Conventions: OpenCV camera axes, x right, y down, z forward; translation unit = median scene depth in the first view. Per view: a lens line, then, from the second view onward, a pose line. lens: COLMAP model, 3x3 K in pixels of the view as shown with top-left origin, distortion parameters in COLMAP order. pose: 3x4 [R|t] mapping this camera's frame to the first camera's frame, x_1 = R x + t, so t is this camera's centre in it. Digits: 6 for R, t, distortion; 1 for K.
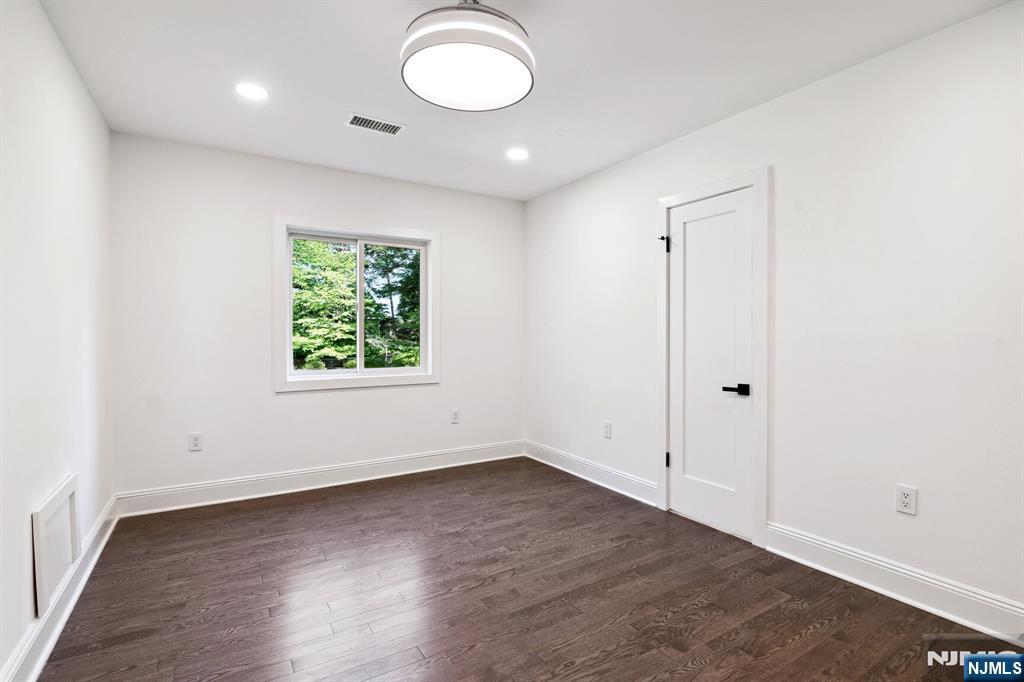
lens RADIAL K [[480.8, 0, 500.9], [0, 480.8, 338.7], [0, 0, 1]] dist [0.000727, -0.000068]
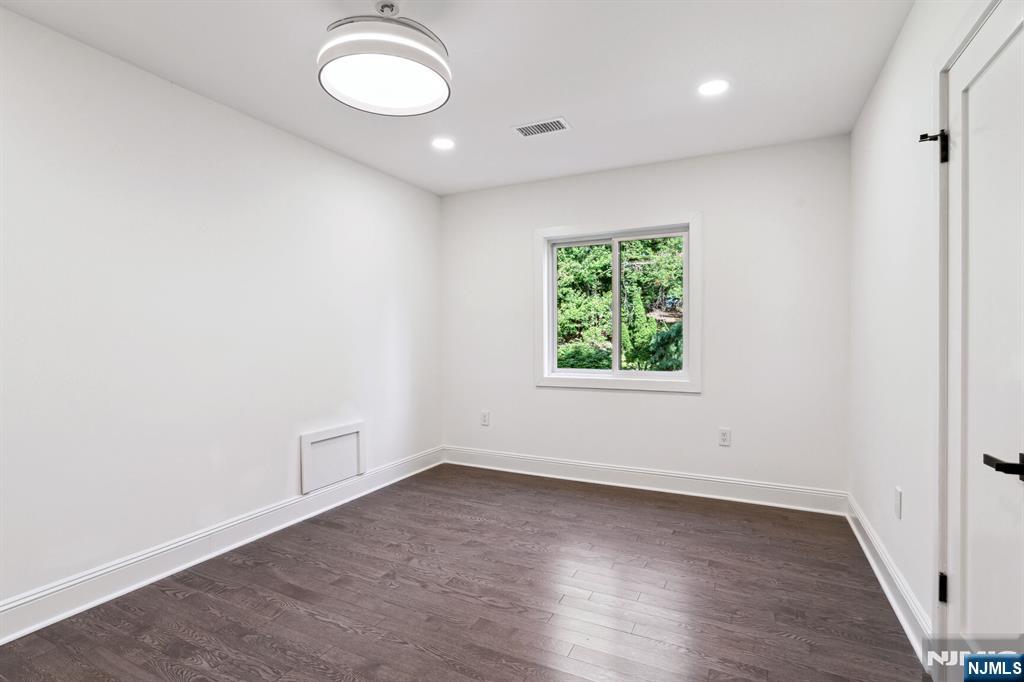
lens RADIAL K [[480.8, 0, 506.7], [0, 480.8, 343.4], [0, 0, 1]] dist [0.000727, -0.000068]
pose [[0.540680, 0.008999, -0.841180, 0.513723], [-0.001258, 0.999950, 0.009889, -0.001866], [0.841228, -0.004288, 0.540664, 0.360375]]
